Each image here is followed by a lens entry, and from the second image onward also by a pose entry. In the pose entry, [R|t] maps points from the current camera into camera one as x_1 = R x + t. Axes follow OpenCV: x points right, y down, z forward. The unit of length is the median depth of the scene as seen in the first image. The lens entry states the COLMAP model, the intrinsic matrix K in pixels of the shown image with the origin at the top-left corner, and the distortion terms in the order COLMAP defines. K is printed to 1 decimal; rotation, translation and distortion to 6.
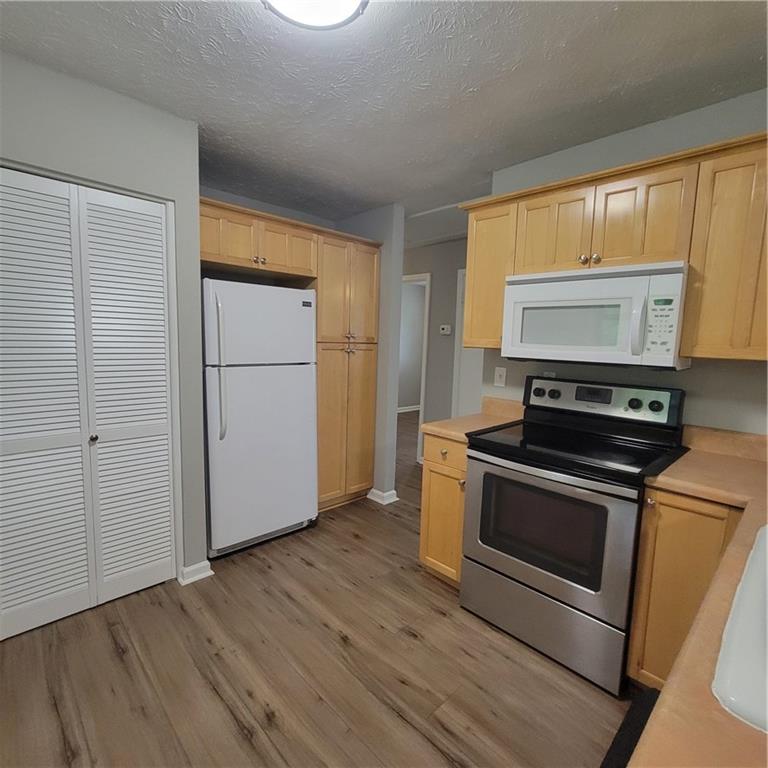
lens RADIAL K [[419.9, 0, 376.4], [0, 419.9, 379.4], [0, 0, 1]] dist [-0.010001, 0.001834]
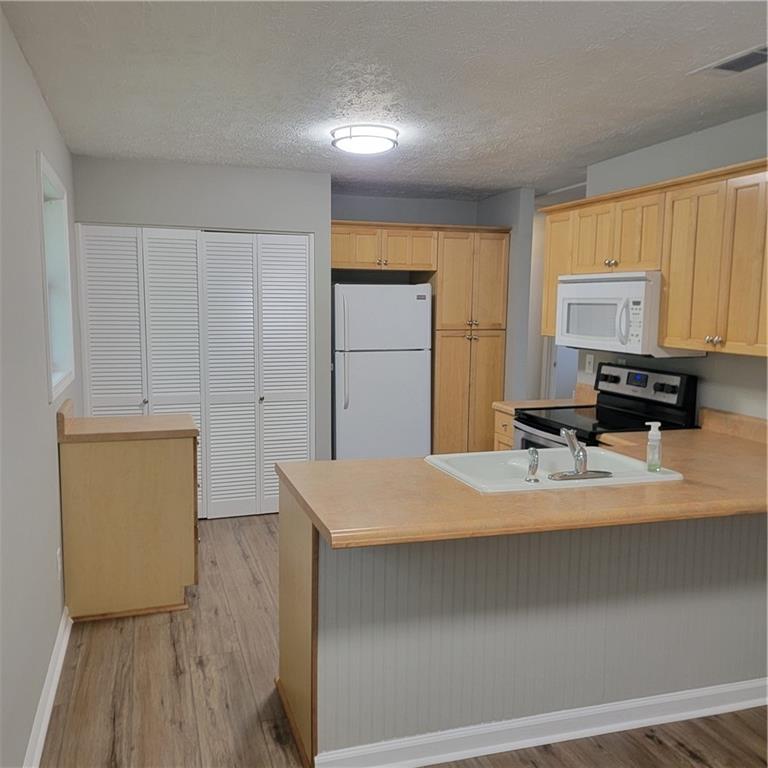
lens RADIAL K [[704.3, 0, 339.7], [0, 704.3, 367.7], [0, 0, 1]] dist [0.040432, 0.000000]
pose [[0.878812, 0.018808, -0.476797, 0.647517], [-0.023671, 0.999711, -0.004194, 0.028312], [0.476580, 0.014972, 0.879003, -0.913059]]
